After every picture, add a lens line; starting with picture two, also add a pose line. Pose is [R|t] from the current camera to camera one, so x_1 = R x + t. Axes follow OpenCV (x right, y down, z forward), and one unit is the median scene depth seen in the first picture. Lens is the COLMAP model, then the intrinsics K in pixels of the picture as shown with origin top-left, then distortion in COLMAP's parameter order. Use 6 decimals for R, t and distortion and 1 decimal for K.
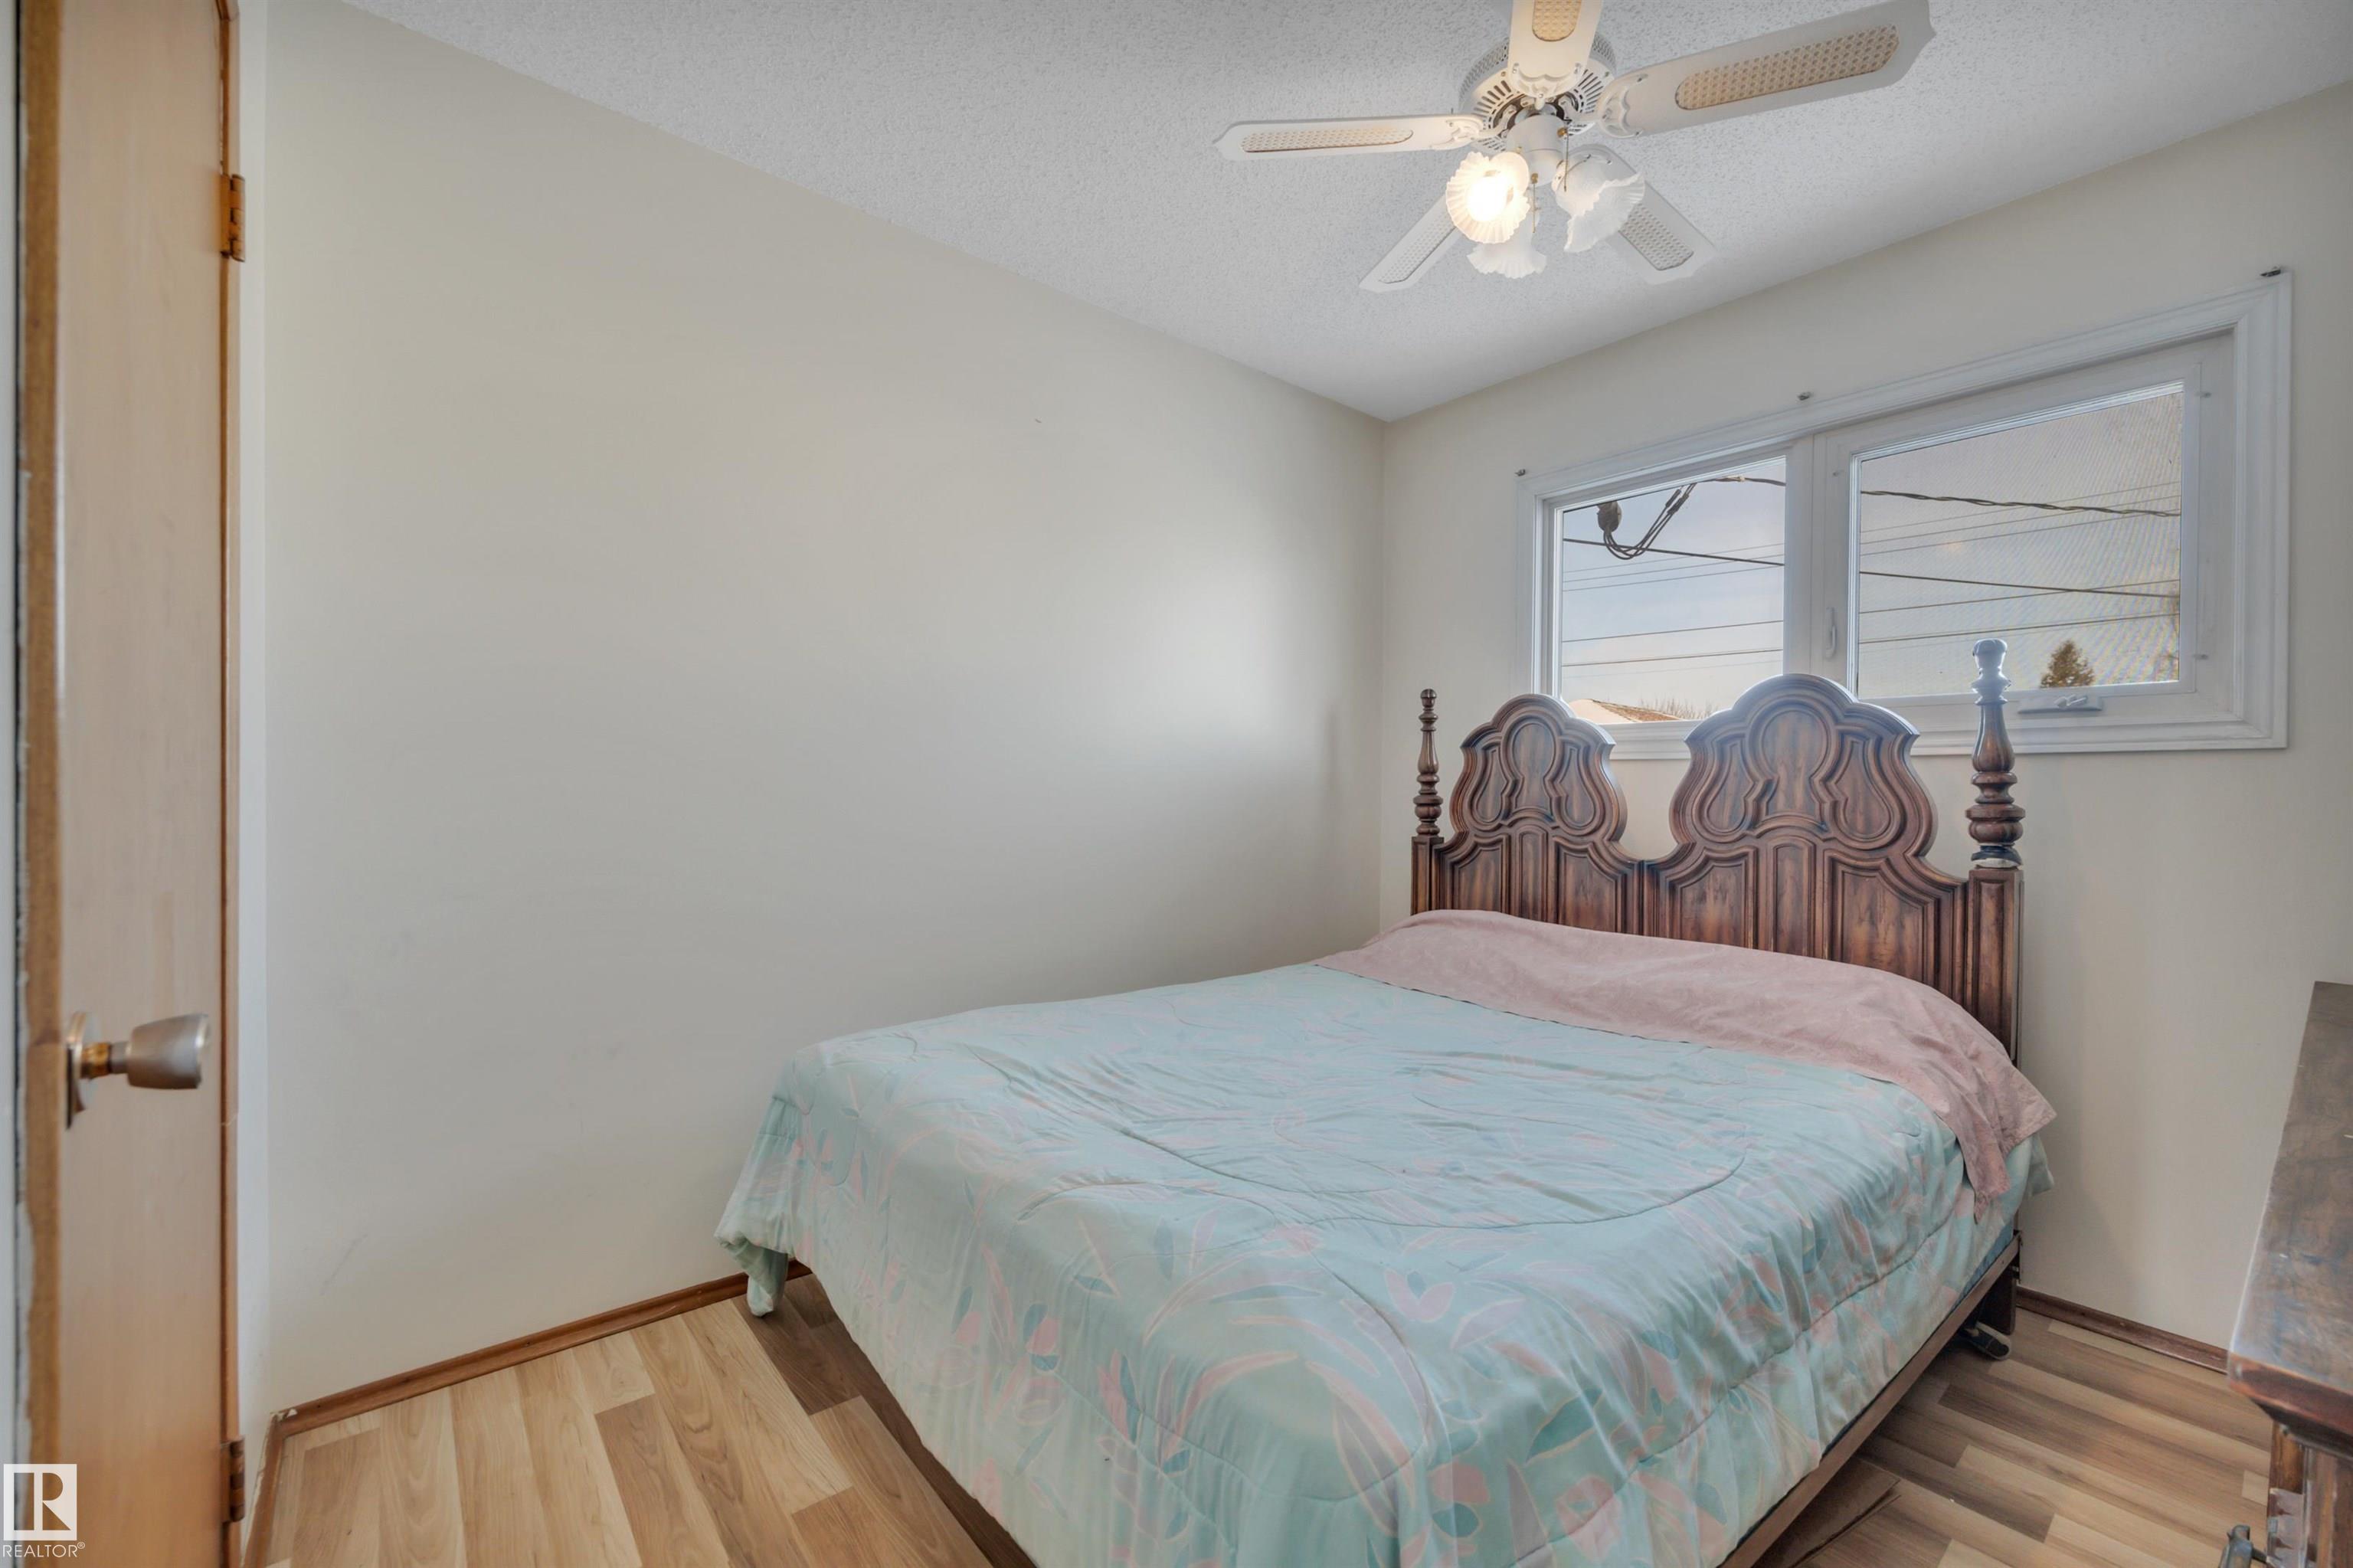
lens RADIAL K [[969.4, 0, 1168.1], [0, 969.4, 781.5], [0, 0, 1]] dist [0.000954, 0.000240]
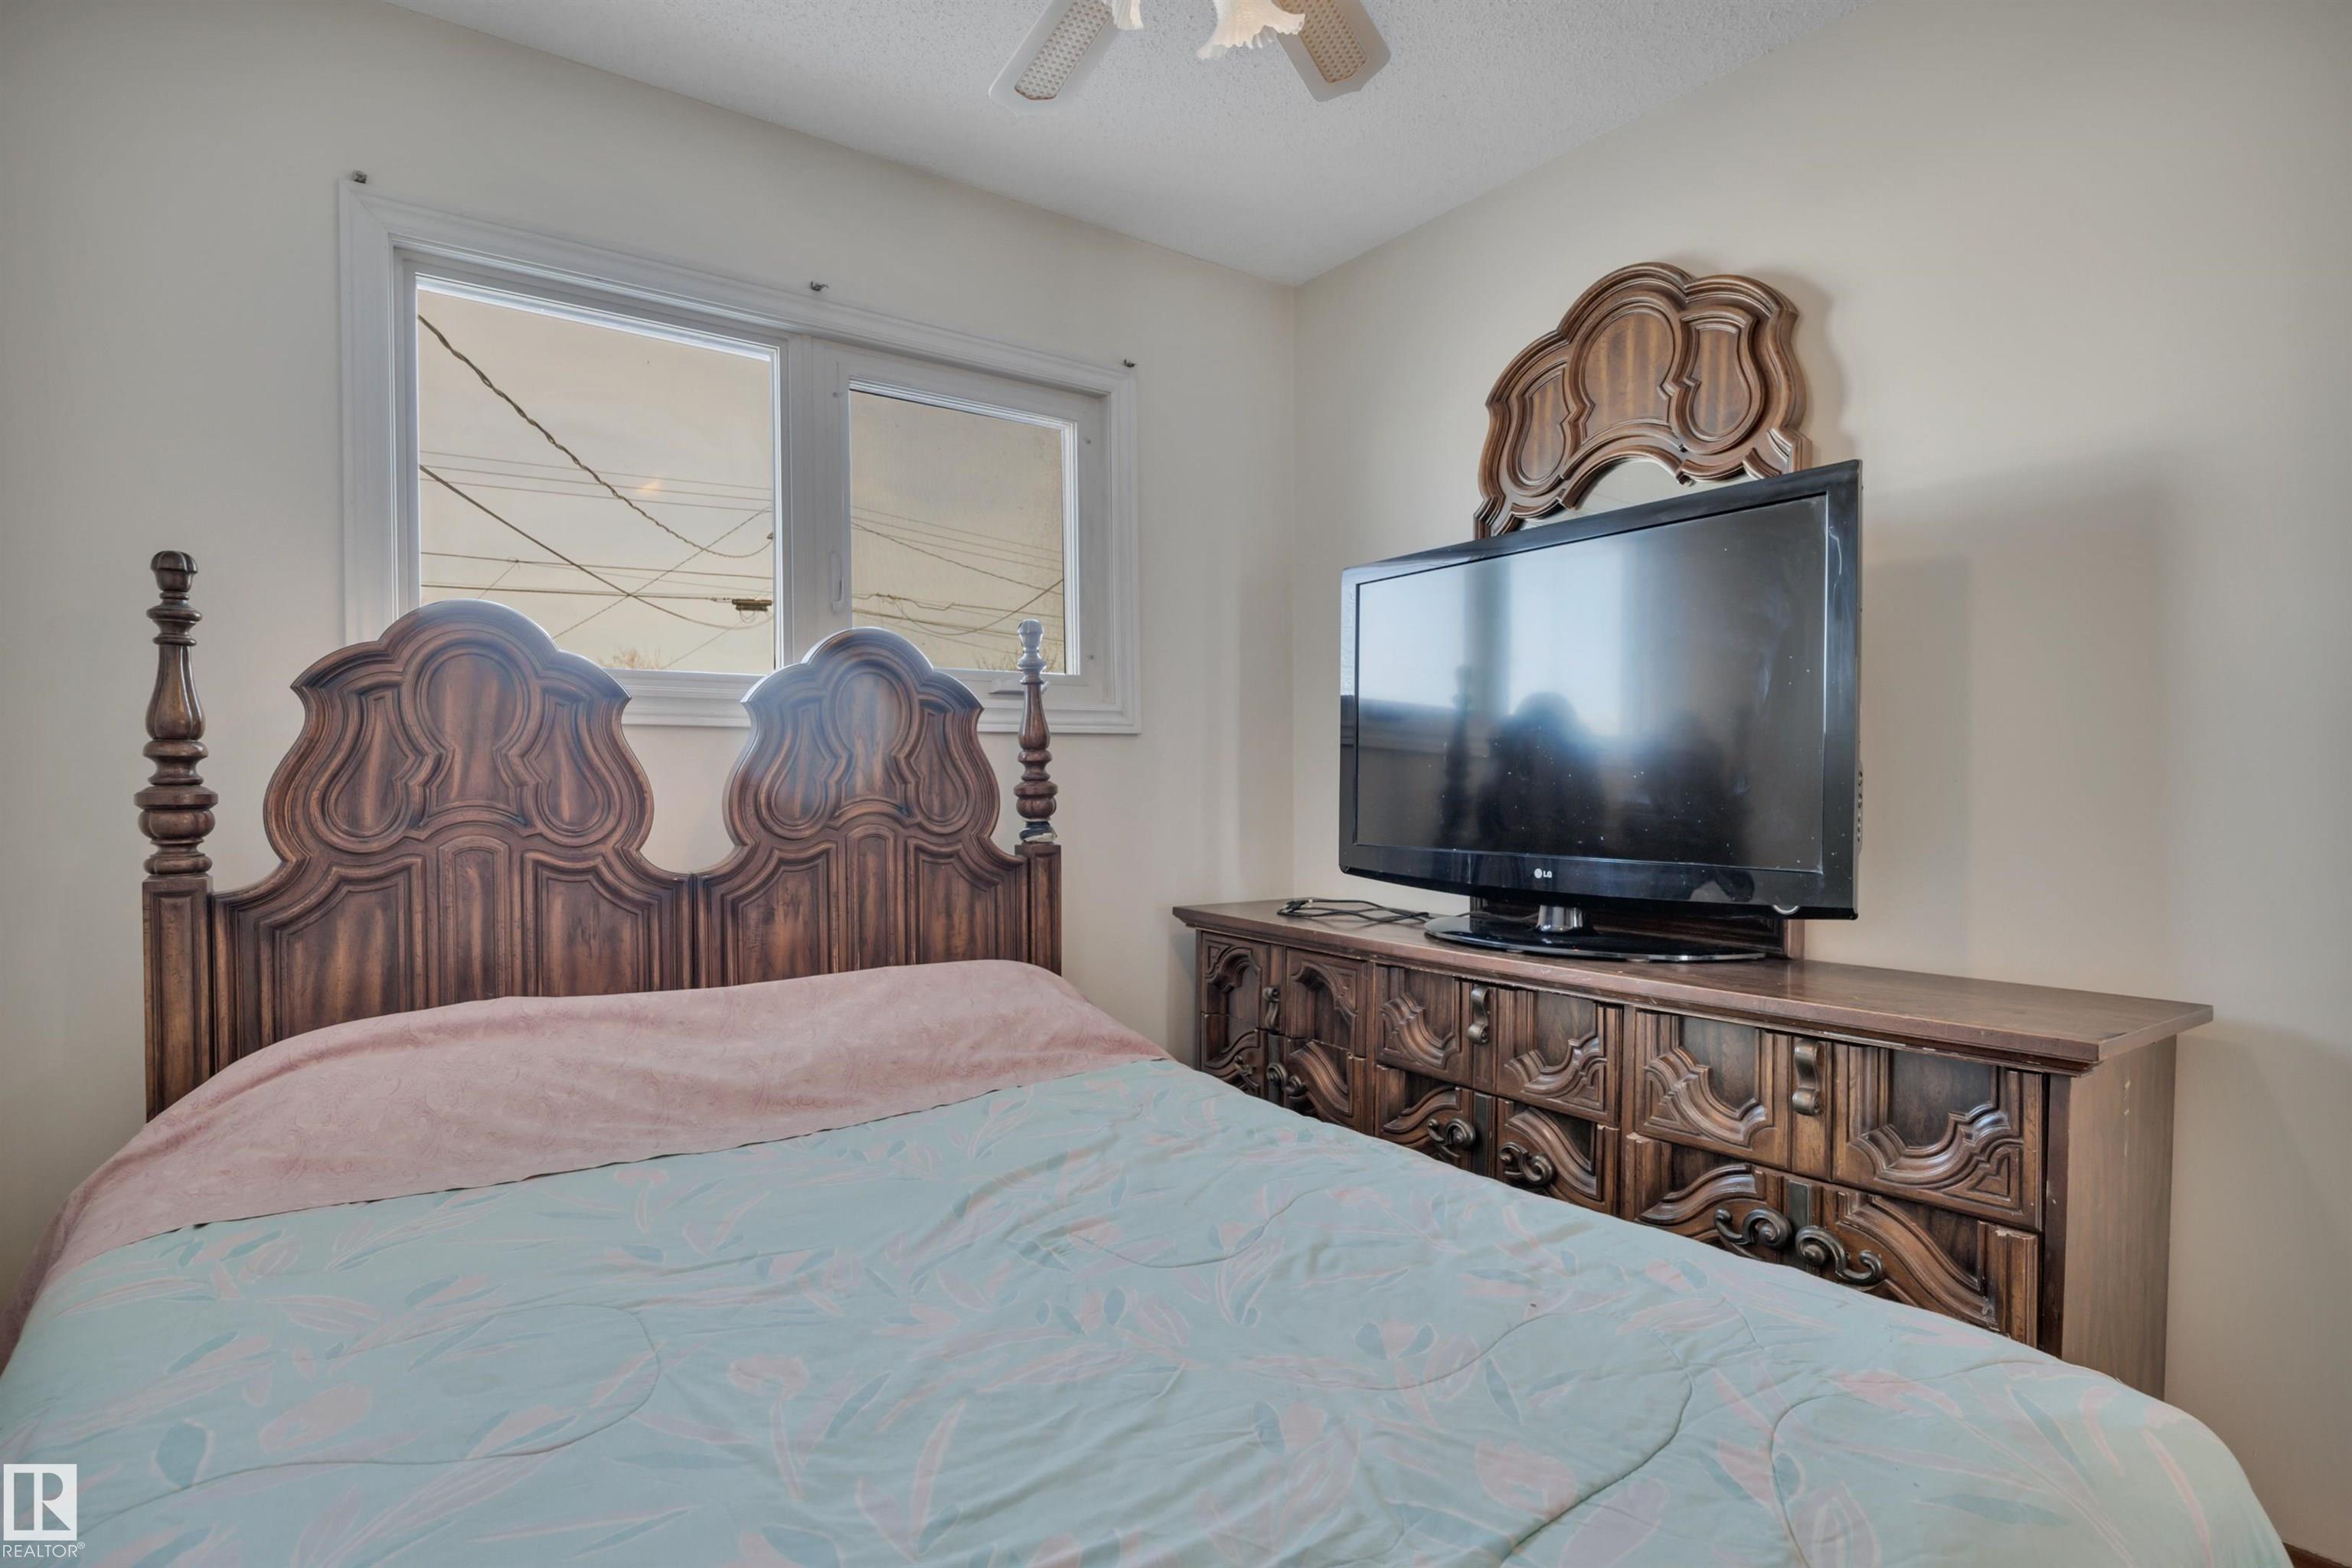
lens RADIAL K [[1200.0, 0, 1176.1], [0, 1200.0, 771.1], [0, 0, 1]] dist [0.000120, 0.000033]
pose [[0.047515, -0.006617, 0.998849, -0.373057], [-0.001079, 0.999977, 0.006676, 0.003788], [-0.998870, -0.001395, 0.047507, 0.710678]]
